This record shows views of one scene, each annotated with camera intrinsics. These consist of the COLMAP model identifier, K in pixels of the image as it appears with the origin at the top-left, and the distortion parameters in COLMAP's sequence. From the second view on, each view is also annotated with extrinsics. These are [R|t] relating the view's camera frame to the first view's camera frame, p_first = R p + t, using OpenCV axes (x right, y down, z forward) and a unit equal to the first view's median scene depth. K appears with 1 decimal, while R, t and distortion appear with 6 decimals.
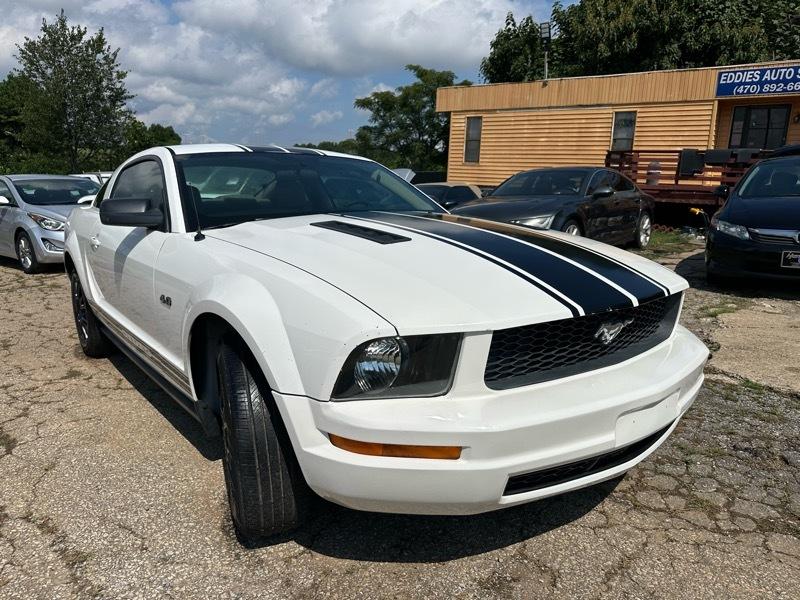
lens RADIAL K [[567.3, 0, 396.3], [0, 567.3, 298.5], [0, 0, 1]] dist [0.020333, -0.030085]
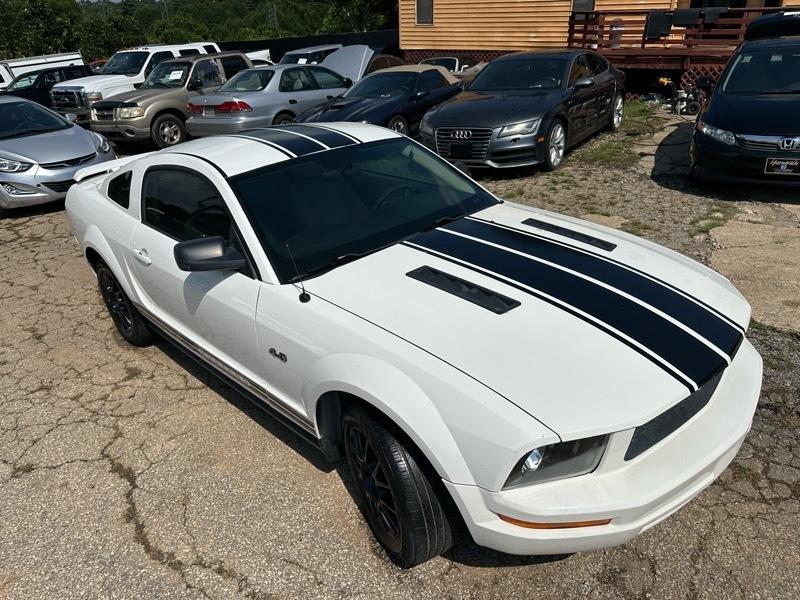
lens RADIAL K [[568.0, 0, 398.8], [0, 568.0, 302.6], [0, 0, 1]] dist [0.014379, -0.020902]
pose [[0.991627, -0.102567, 0.078455, -0.040332], [0.079754, 0.964280, 0.252592, -0.055043], [-0.101560, -0.244220, 0.964387, -0.004507]]
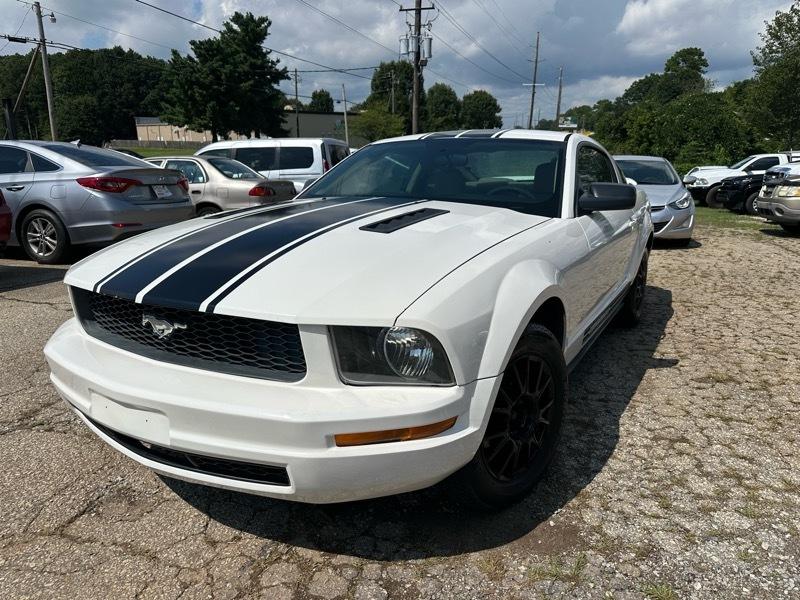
lens RADIAL K [[566.3, 0, 400.5], [0, 566.3, 303.4], [0, 0, 1]] dist [0.005334, -0.008828]
pose [[0.386562, 0.223639, -0.894738, 0.172273], [-0.183545, 0.969403, 0.163003, -0.026594], [0.903815, 0.101214, 0.415782, 0.118778]]
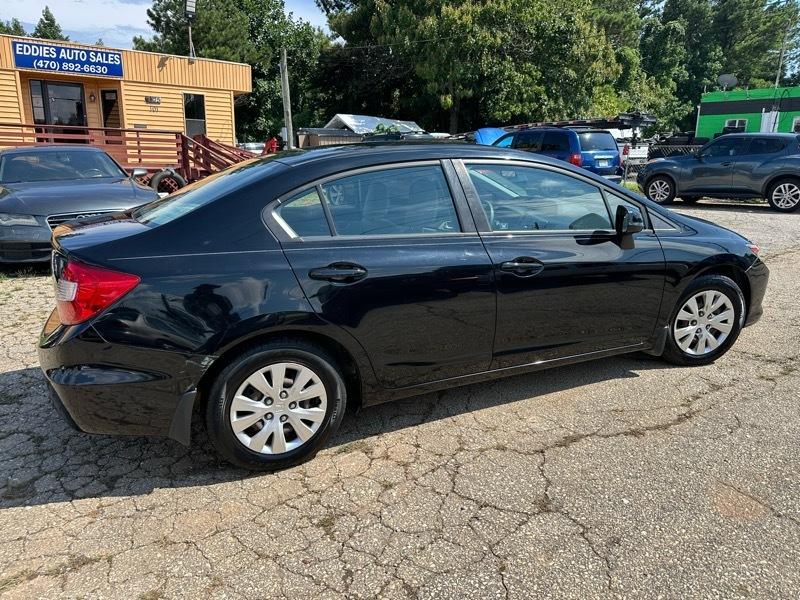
lens RADIAL K [[566.3, 0, 400.5], [0, 566.3, 303.4], [0, 0, 1]] dist [0.005334, -0.008828]
pose [[0.222780, -0.256699, 0.940465, -0.315077], [0.194579, 0.957007, 0.215121, -0.052798], [-0.955253, 0.135070, 0.263150, 0.185218]]
